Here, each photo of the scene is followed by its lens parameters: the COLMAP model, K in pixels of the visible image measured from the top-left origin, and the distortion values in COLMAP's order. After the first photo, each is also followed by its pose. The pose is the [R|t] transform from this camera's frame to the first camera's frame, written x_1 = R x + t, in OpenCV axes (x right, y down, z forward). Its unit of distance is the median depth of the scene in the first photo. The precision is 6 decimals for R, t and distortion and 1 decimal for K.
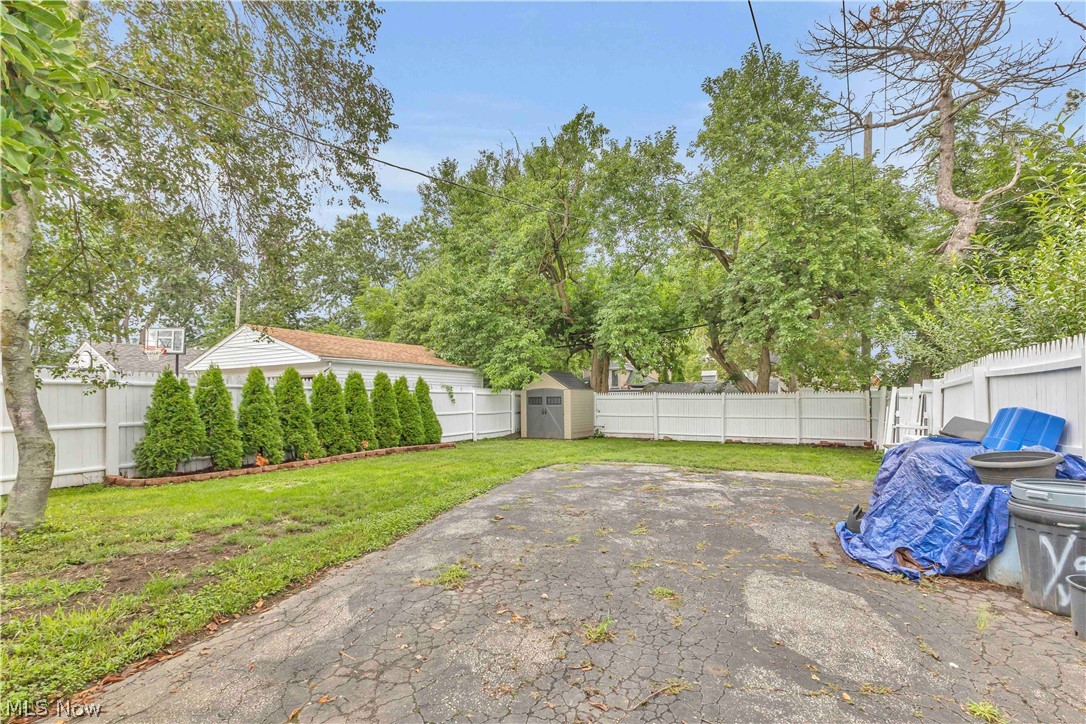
lens RADIAL K [[485.5, 0, 538.6], [0, 485.5, 394.4], [0, 0, 1]] dist [0.004674, 0.000138]
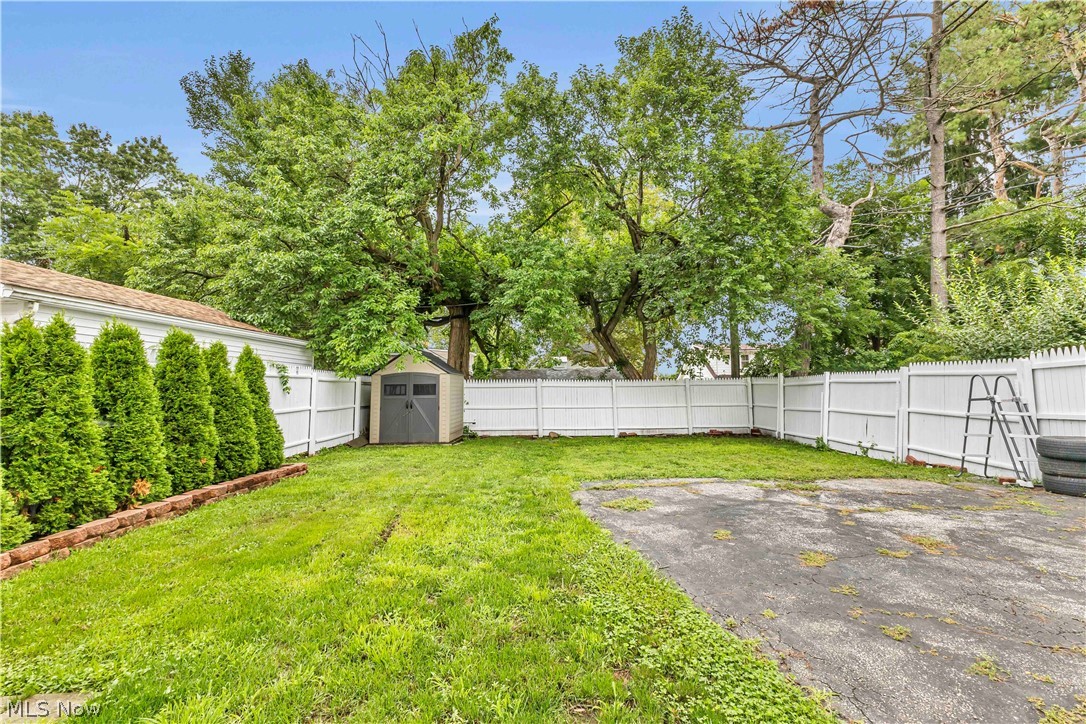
lens RADIAL K [[485.5, 0, 547.5], [0, 485.5, 334.2], [0, 0, 1]] dist [0.004674, 0.000138]
pose [[0.875774, 0.049341, 0.480193, -0.172441], [0.001212, 0.994535, -0.104400, 0.006991], [-0.482720, 0.092013, 0.870928, 0.289734]]
